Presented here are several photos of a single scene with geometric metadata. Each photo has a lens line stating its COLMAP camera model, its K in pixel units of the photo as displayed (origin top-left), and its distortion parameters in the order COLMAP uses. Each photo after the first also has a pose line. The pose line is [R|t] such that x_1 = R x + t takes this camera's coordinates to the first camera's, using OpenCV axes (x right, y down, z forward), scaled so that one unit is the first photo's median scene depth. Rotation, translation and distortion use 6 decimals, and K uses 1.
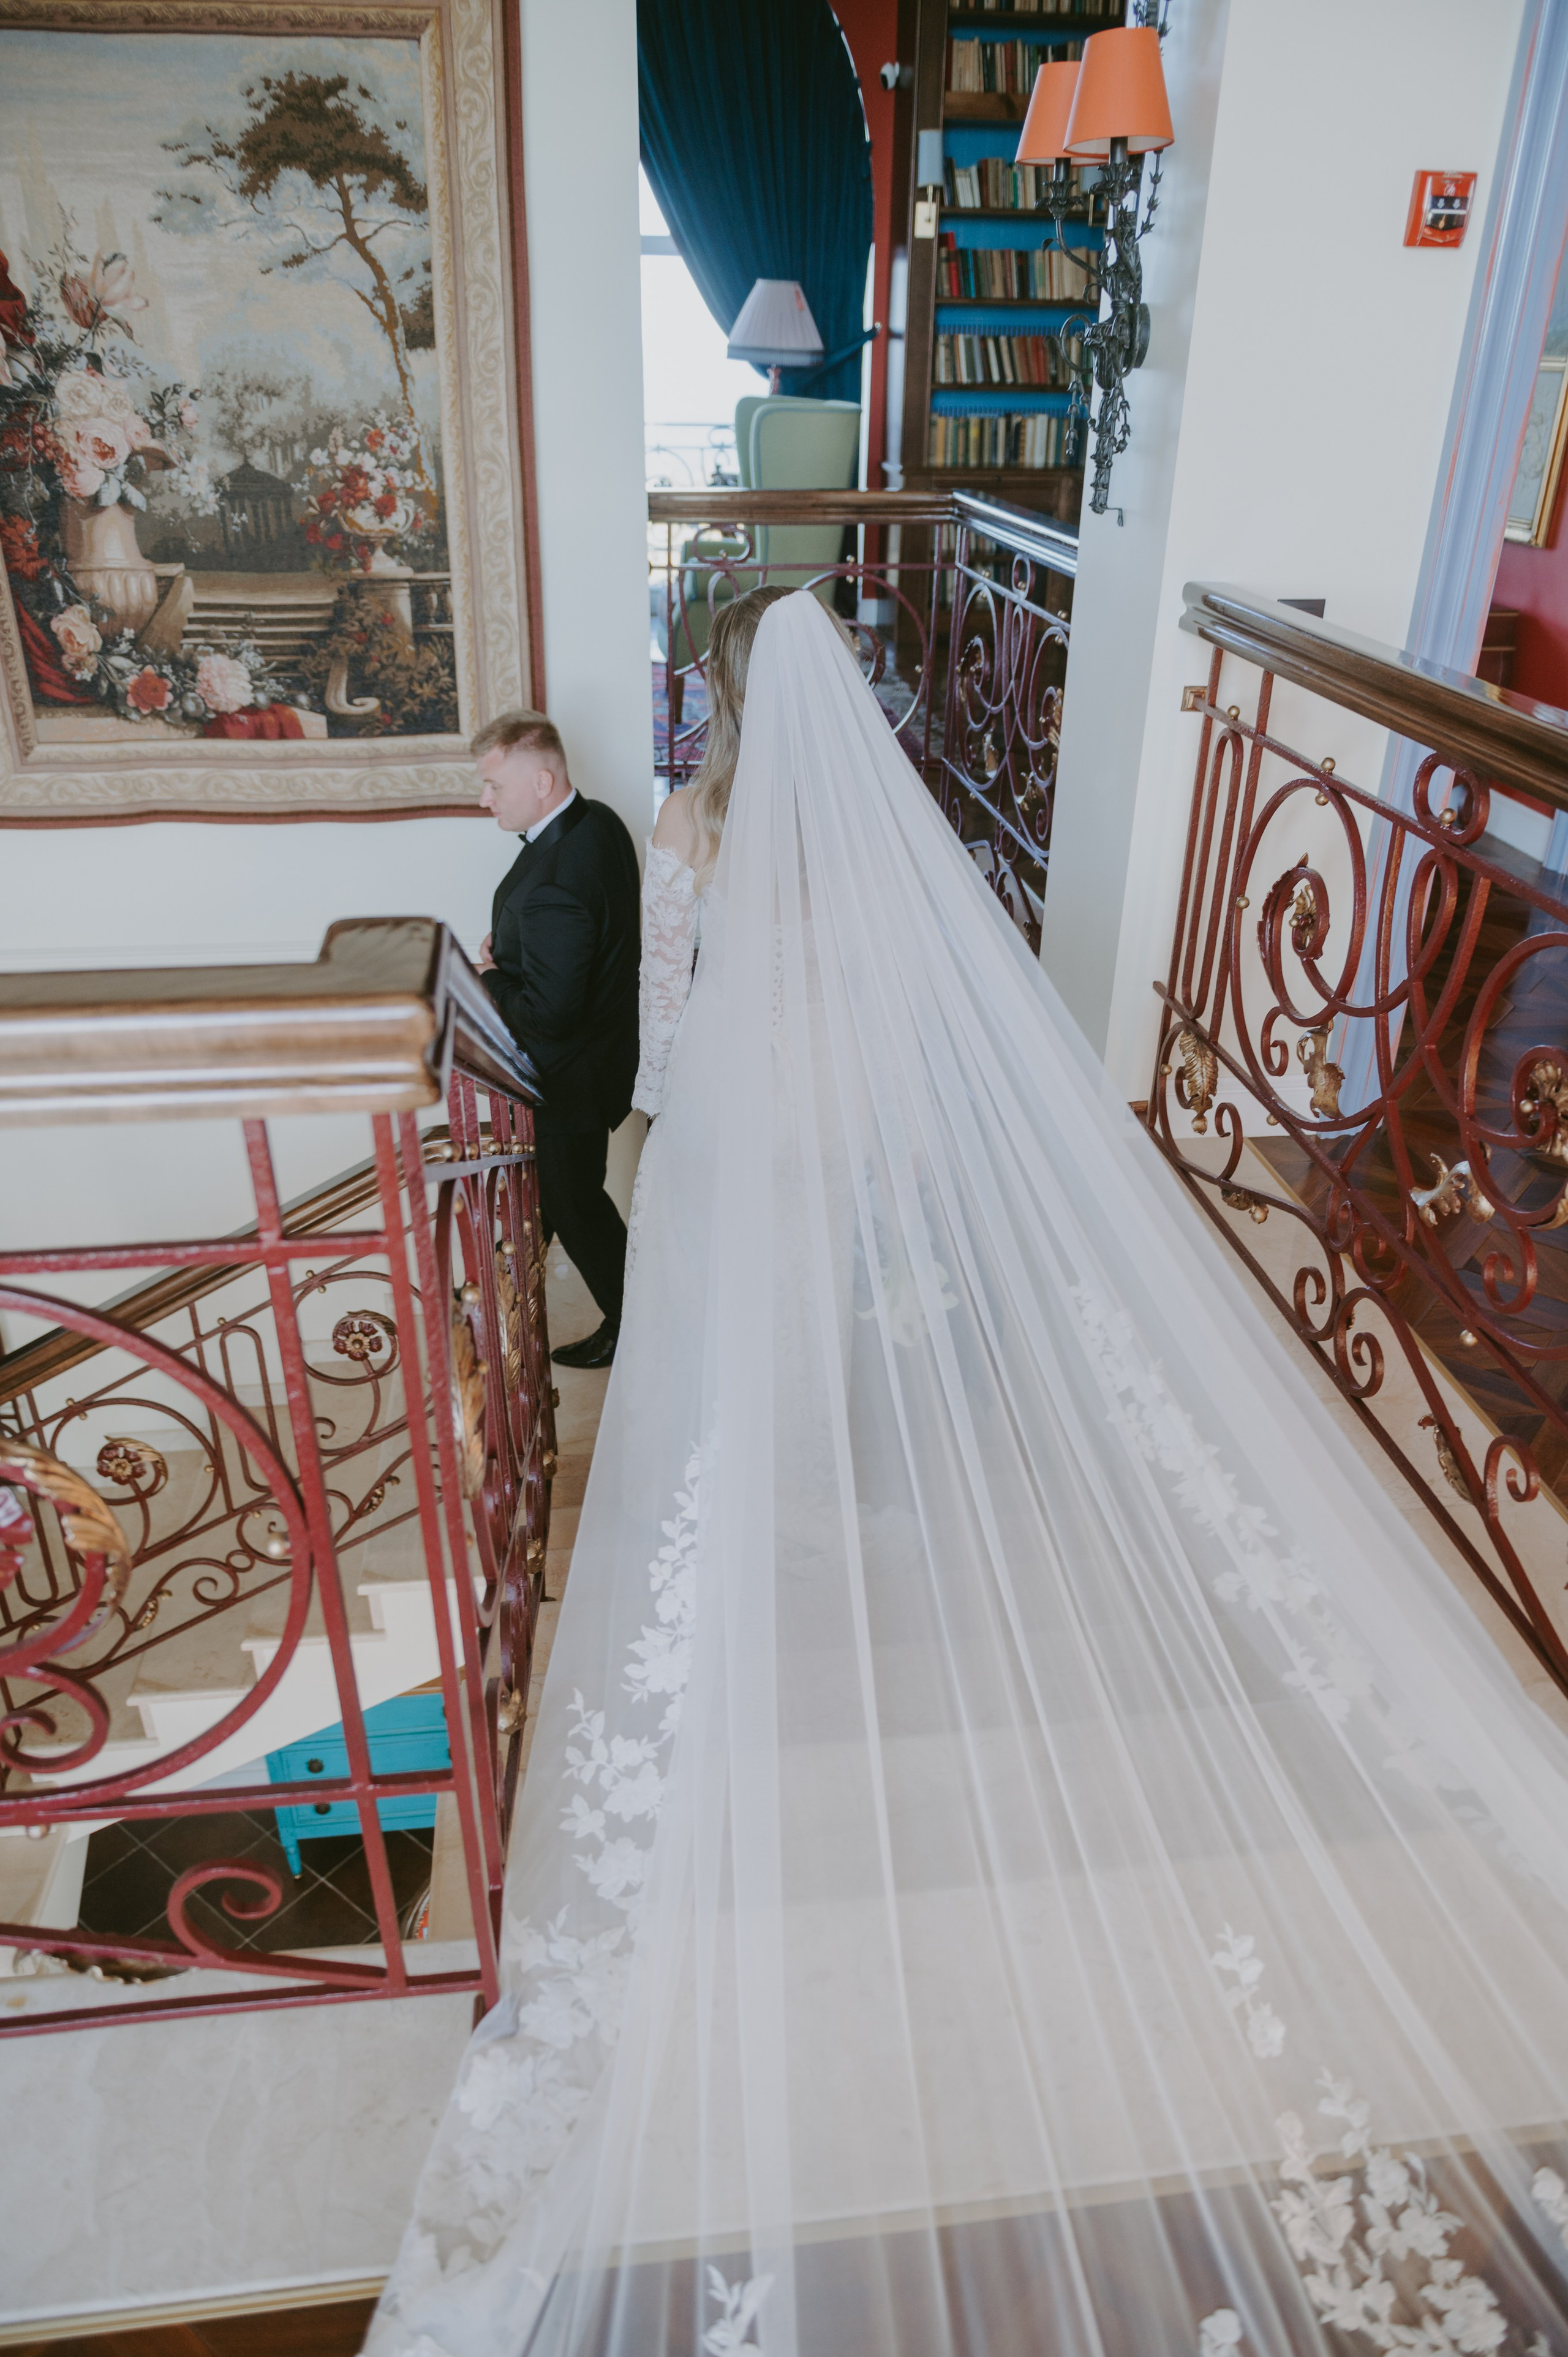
lens RADIAL K [[1631.7, 0, 783.0], [0, 1631.7, 1175.8], [0, 0, 1]] dist [-0.018064, 0.006003]
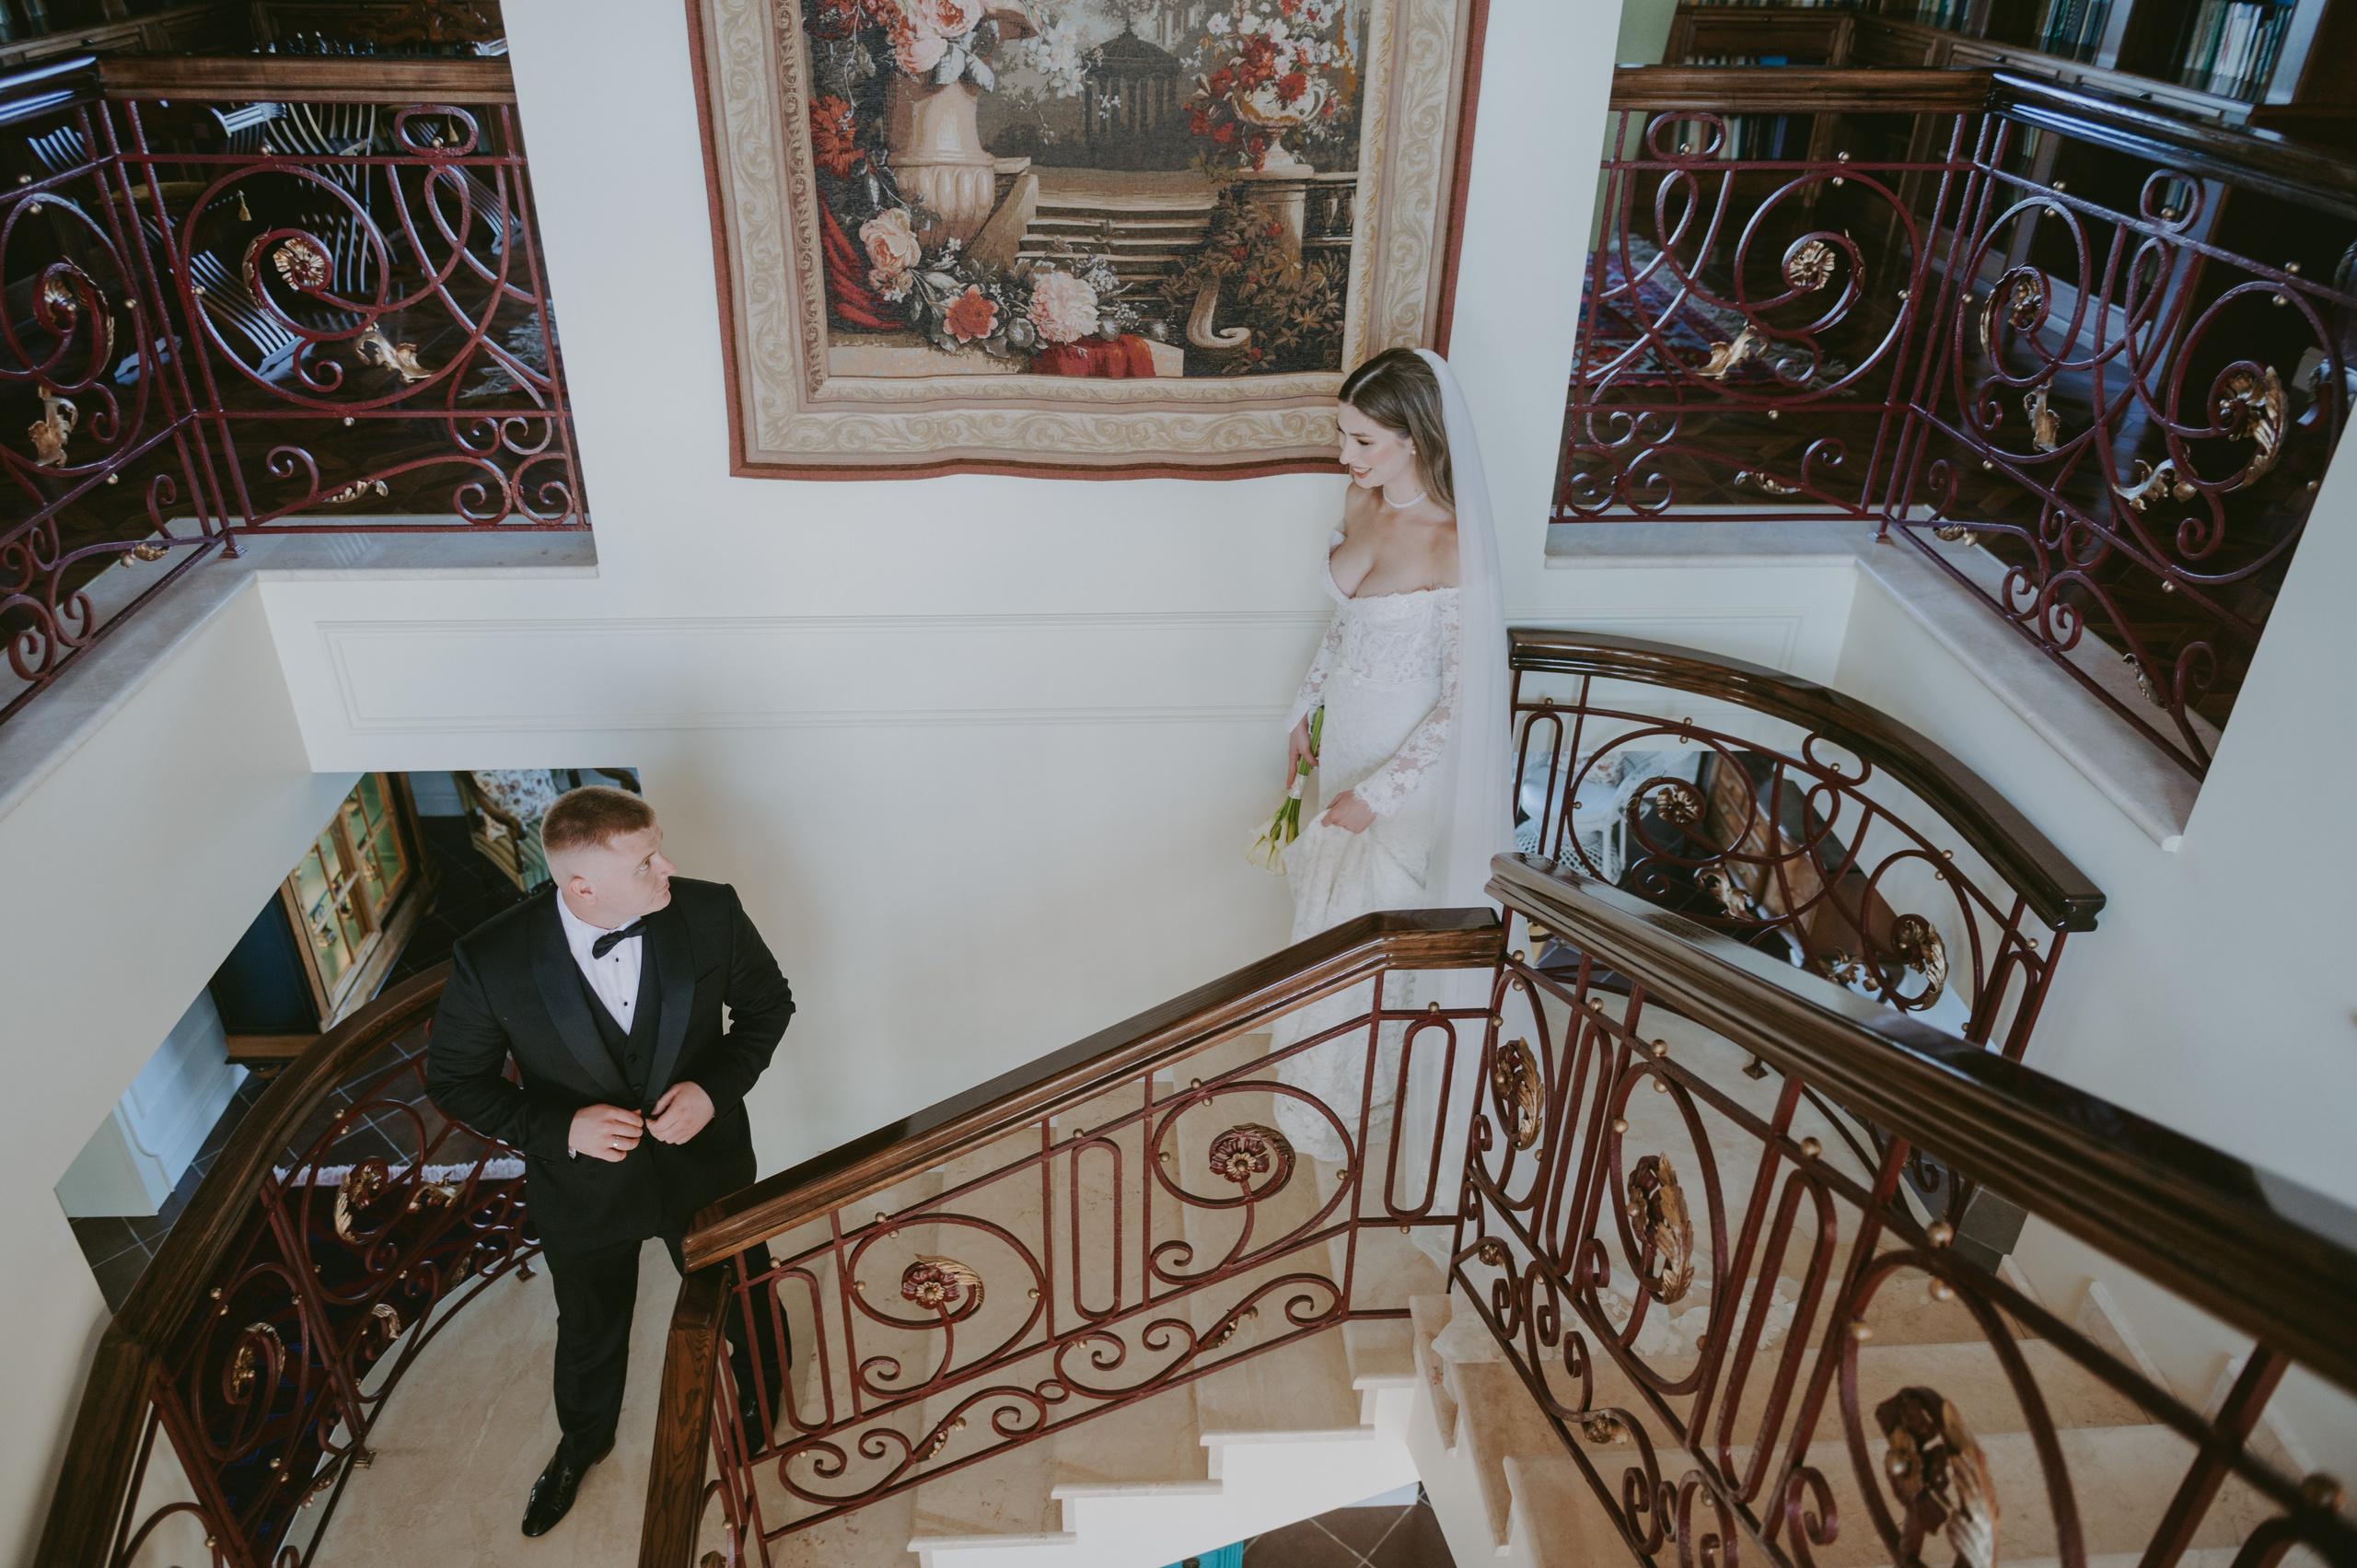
lens RADIAL K [[1635.6, 0, 1164.7], [0, 1635.6, 763.2], [0, 0, 1]] dist [-0.012874, -0.001692]
pose [[0.997419, 0.035732, -0.062275, -0.239946], [-0.033212, 0.998605, 0.041046, -0.115898], [0.063655, -0.038871, 0.997215, 0.198683]]
